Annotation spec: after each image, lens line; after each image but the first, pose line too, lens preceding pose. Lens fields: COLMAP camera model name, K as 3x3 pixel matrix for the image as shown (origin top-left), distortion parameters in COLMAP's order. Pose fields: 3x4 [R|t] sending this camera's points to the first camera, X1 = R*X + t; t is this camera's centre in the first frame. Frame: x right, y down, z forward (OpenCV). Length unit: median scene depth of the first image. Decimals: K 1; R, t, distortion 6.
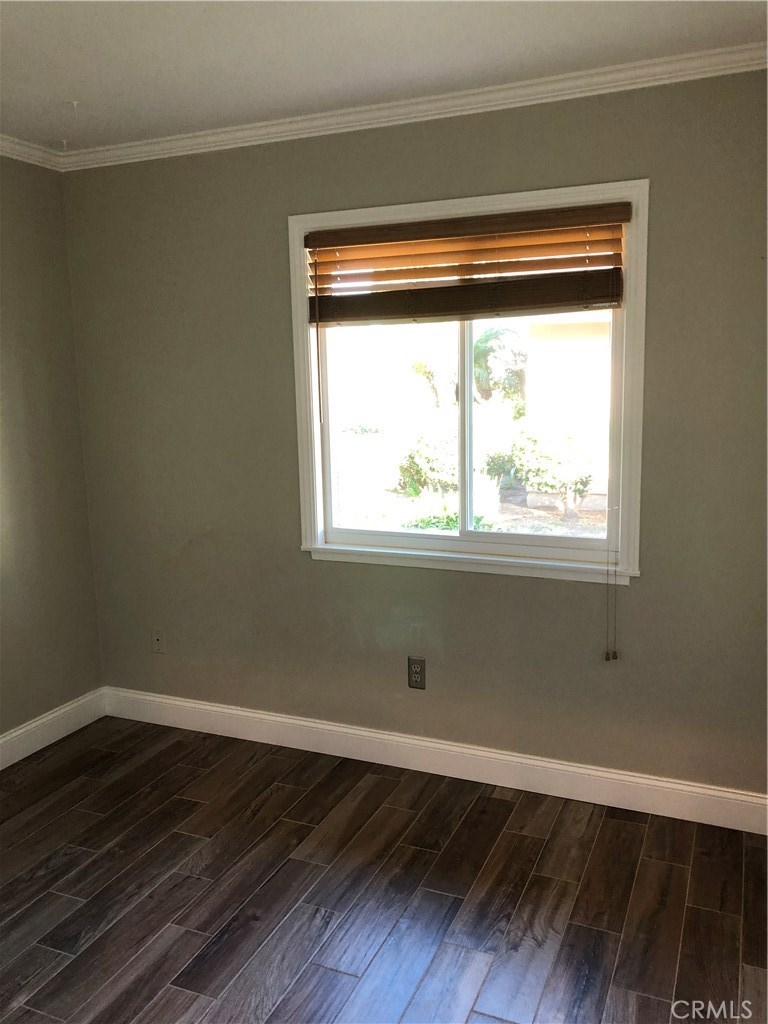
lens RADIAL K [[837.1, 0, 384.0], [0, 837.1, 512.0], [0, 0, 1]] dist [-0.001602, 0.091474]
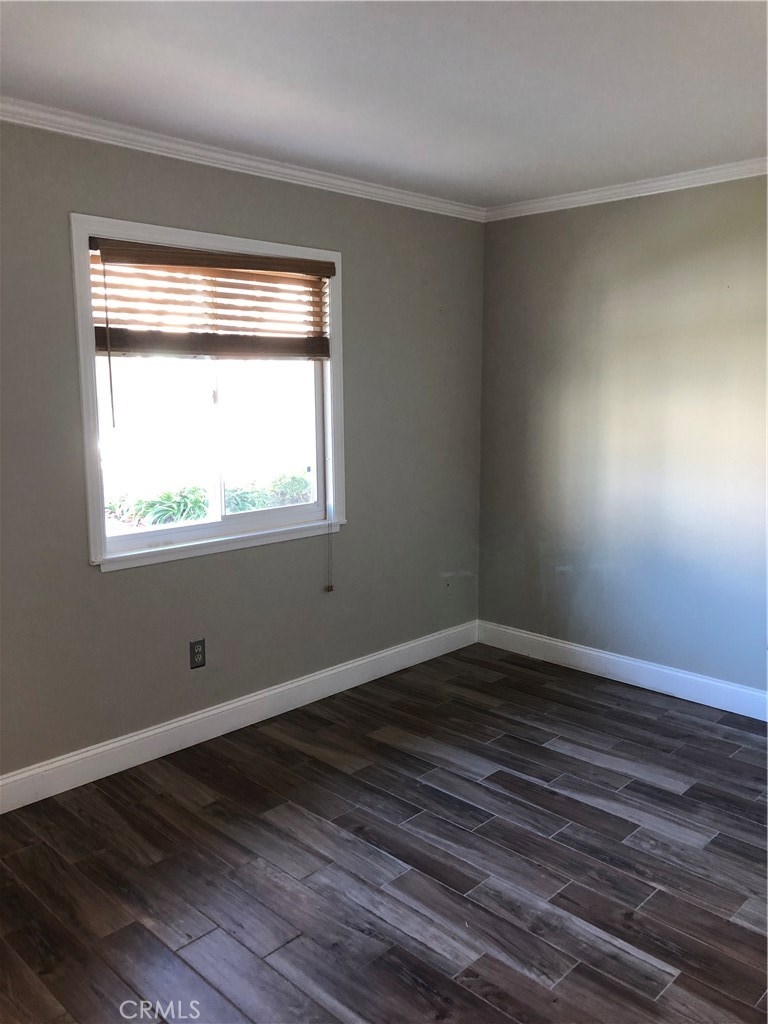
lens RADIAL K [[837.8, 0, 384.0], [0, 837.8, 512.0], [0, 0, 1]] dist [-0.125818, 0.104698]
pose [[0.350215, -0.130677, 0.927509, -0.892442], [0.144828, 0.985867, 0.084213, -0.047412], [-0.925405, 0.104837, 0.364191, 0.376615]]
